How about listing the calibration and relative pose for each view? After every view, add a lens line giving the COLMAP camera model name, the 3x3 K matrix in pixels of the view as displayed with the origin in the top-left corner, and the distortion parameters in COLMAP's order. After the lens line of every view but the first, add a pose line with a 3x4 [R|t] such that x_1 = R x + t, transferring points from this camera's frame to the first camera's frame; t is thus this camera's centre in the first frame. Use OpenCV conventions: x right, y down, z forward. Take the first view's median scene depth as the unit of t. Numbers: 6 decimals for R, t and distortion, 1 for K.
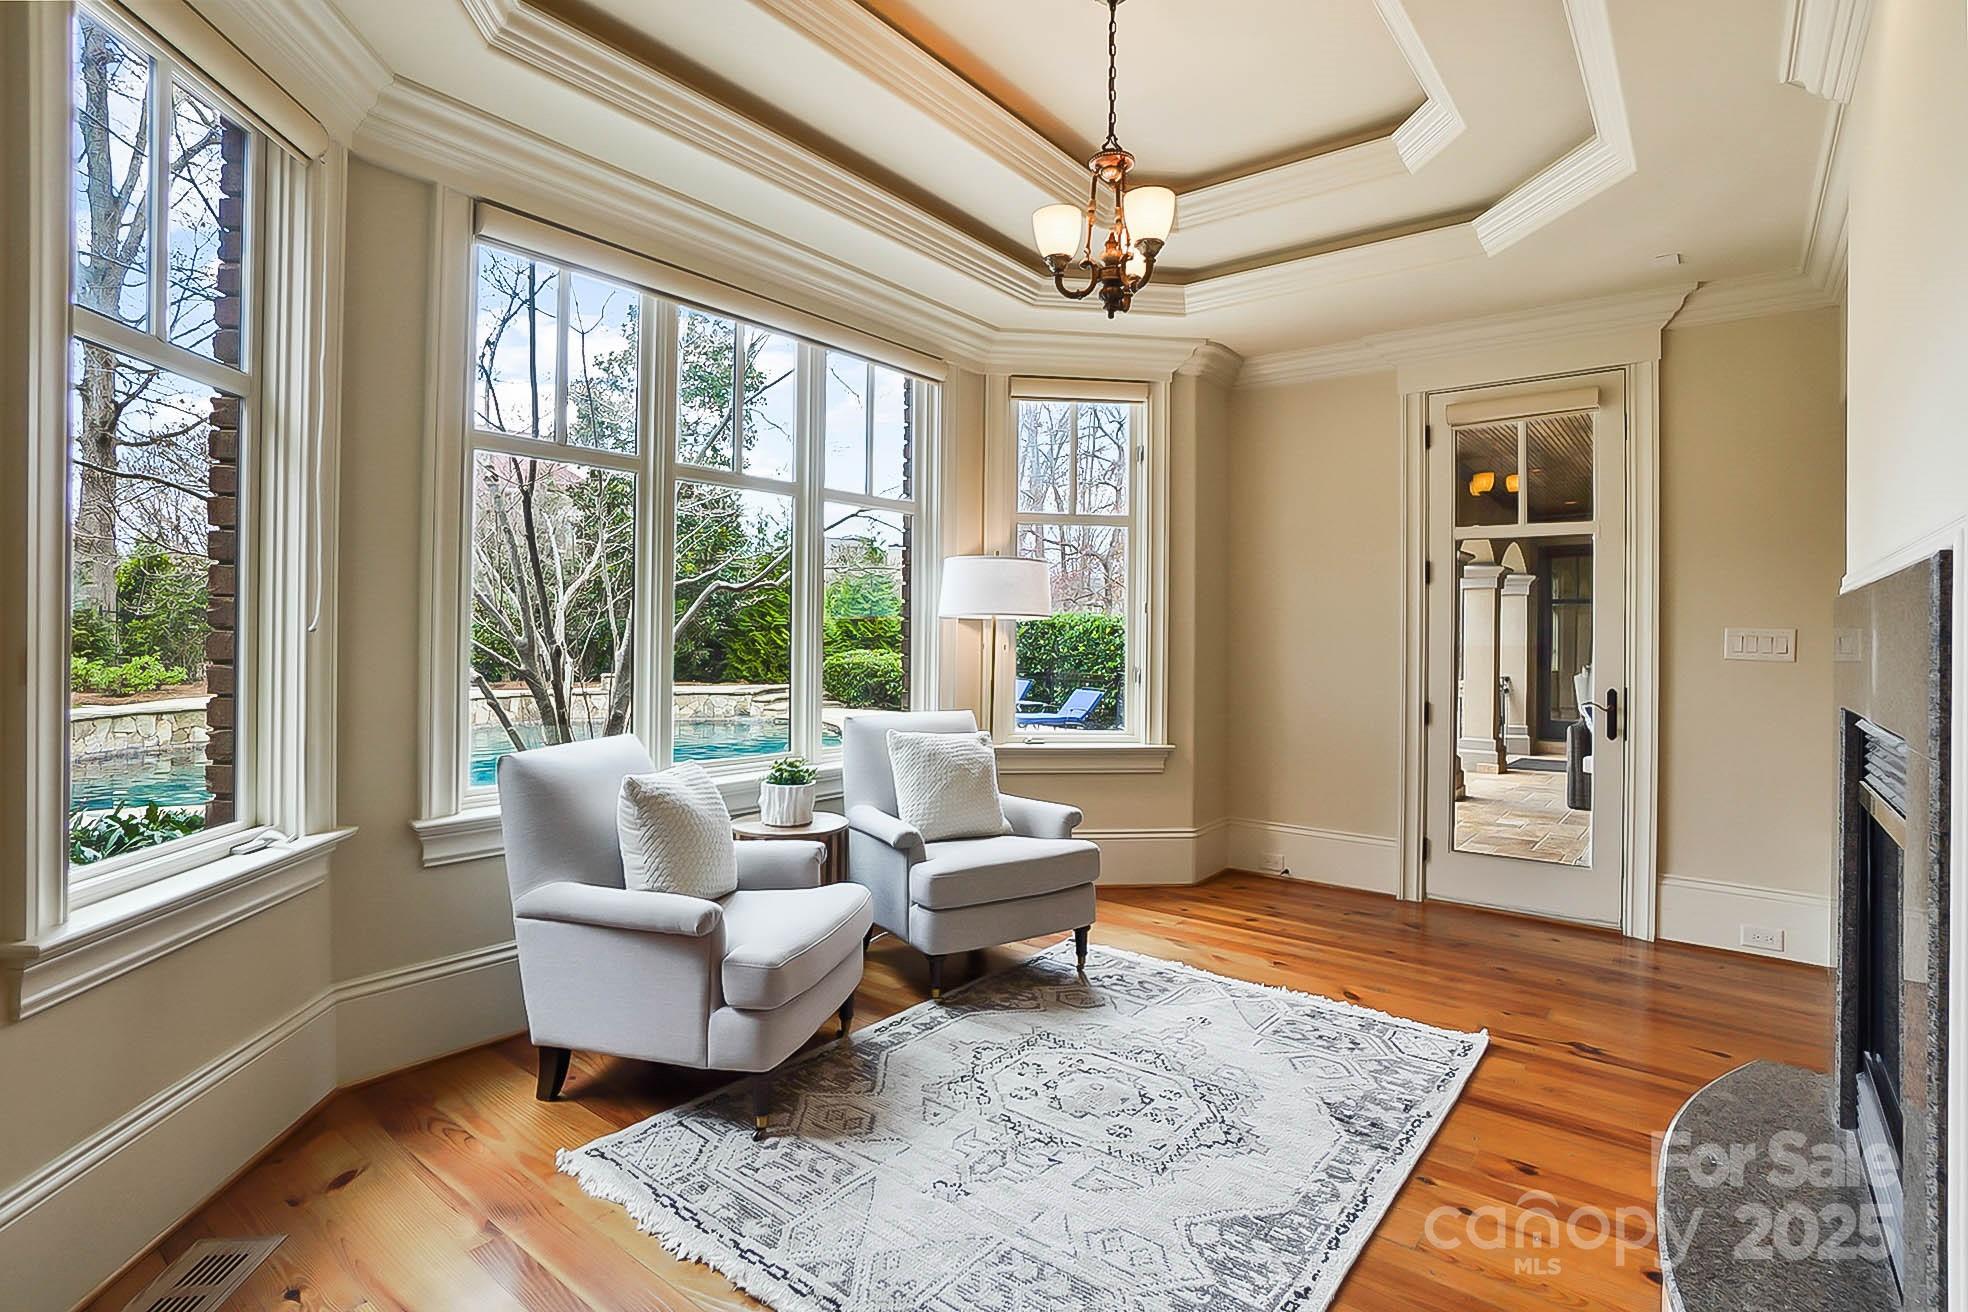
lens RADIAL K [[958.7, 0, 978.3], [0, 958.7, 636.8], [0, 0, 1]] dist [-0.040219, 0.000054]
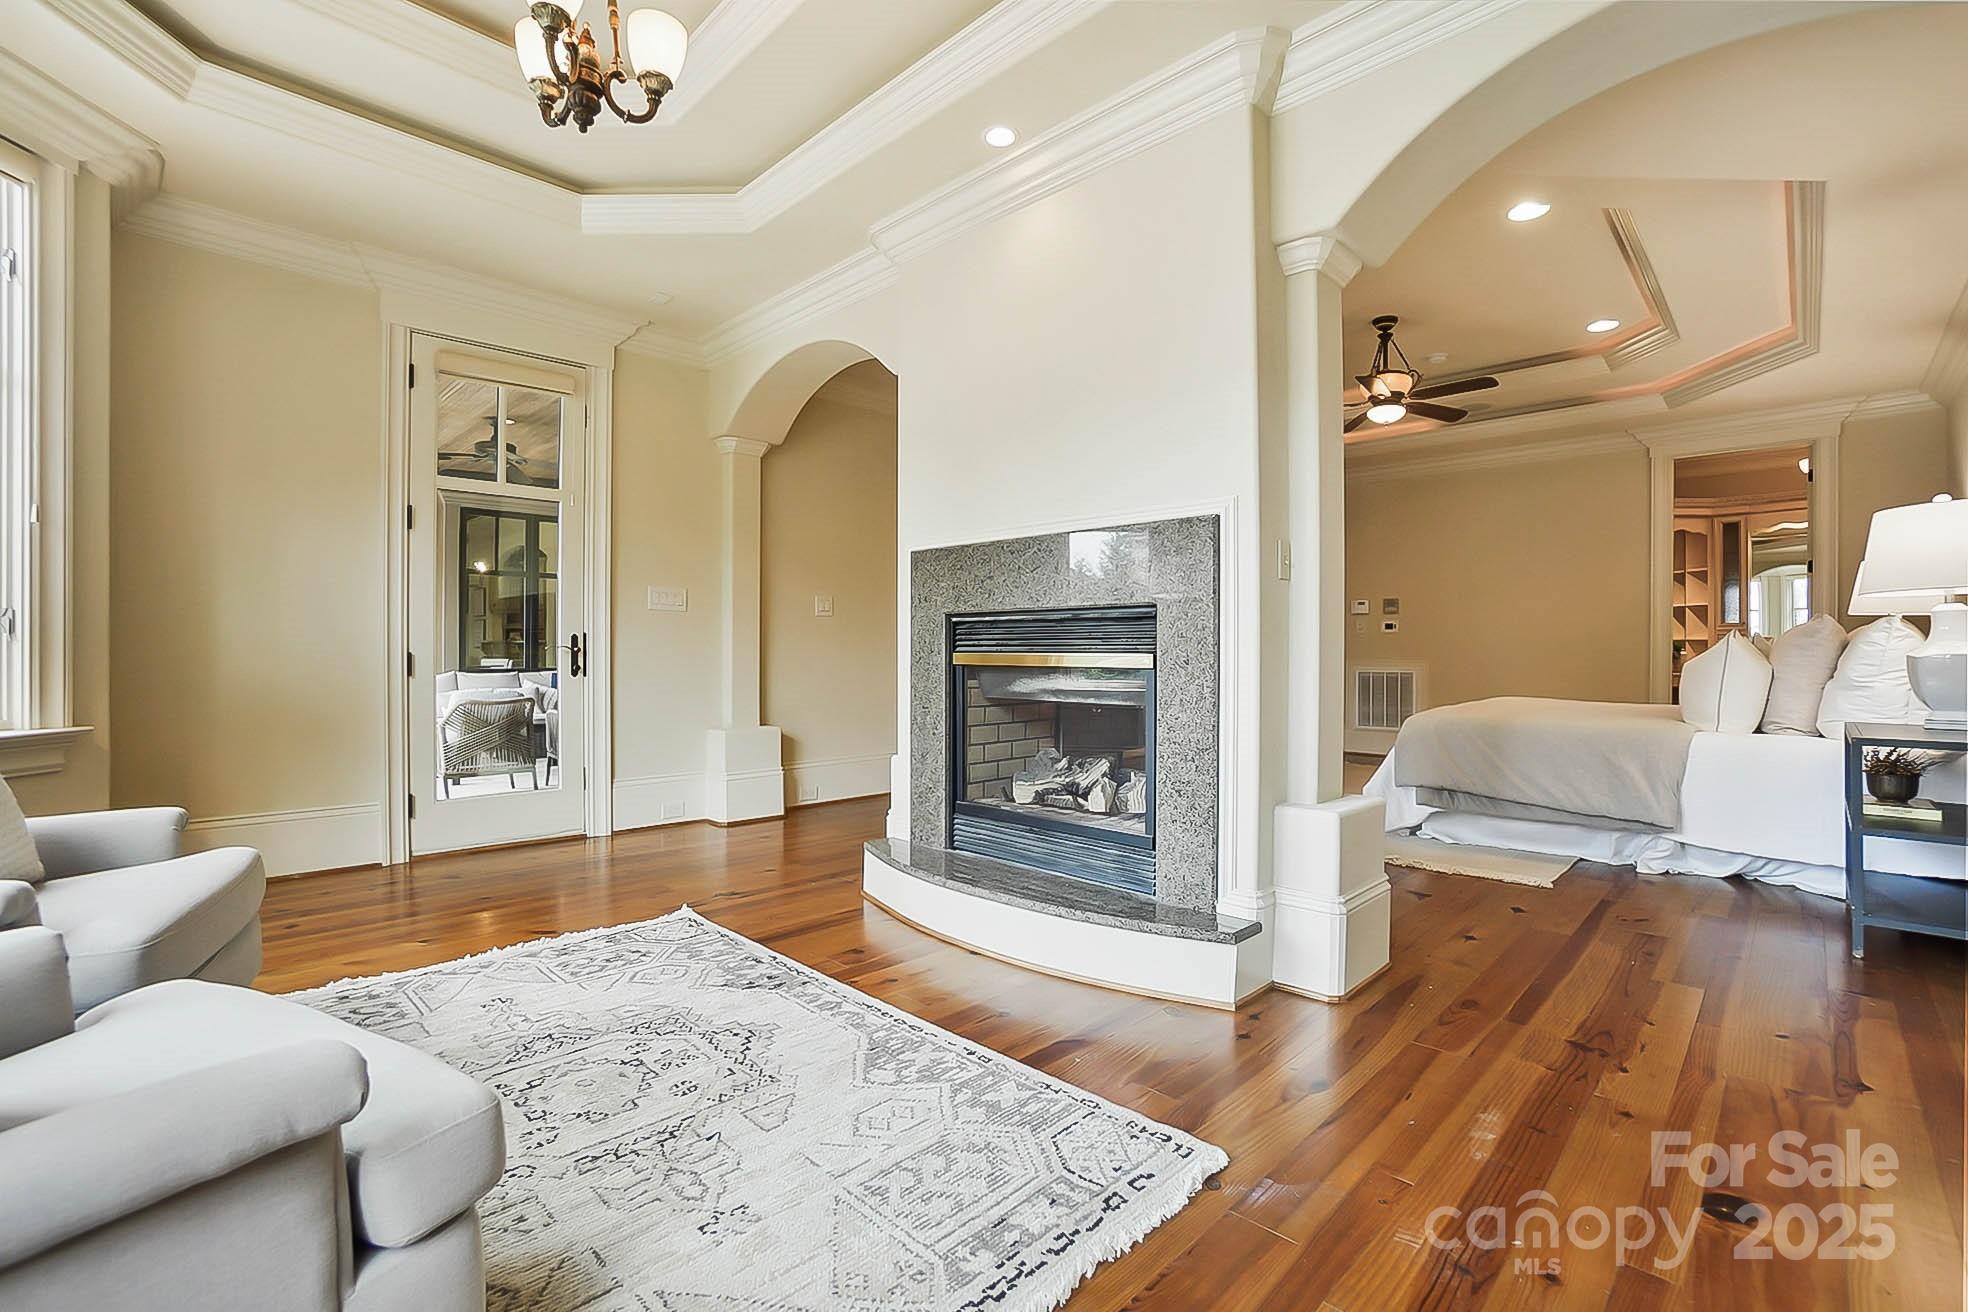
lens RADIAL K [[863.6, 0, 984.0], [0, 863.6, 656.0], [0, 0, 1]] dist [-0.086330, 0.027896]
pose [[0.103987, -0.019954, 0.994378, -0.464570], [0.000827, 0.999800, 0.019976, 0.085830], [-0.994578, -0.001255, 0.103983, 0.513602]]
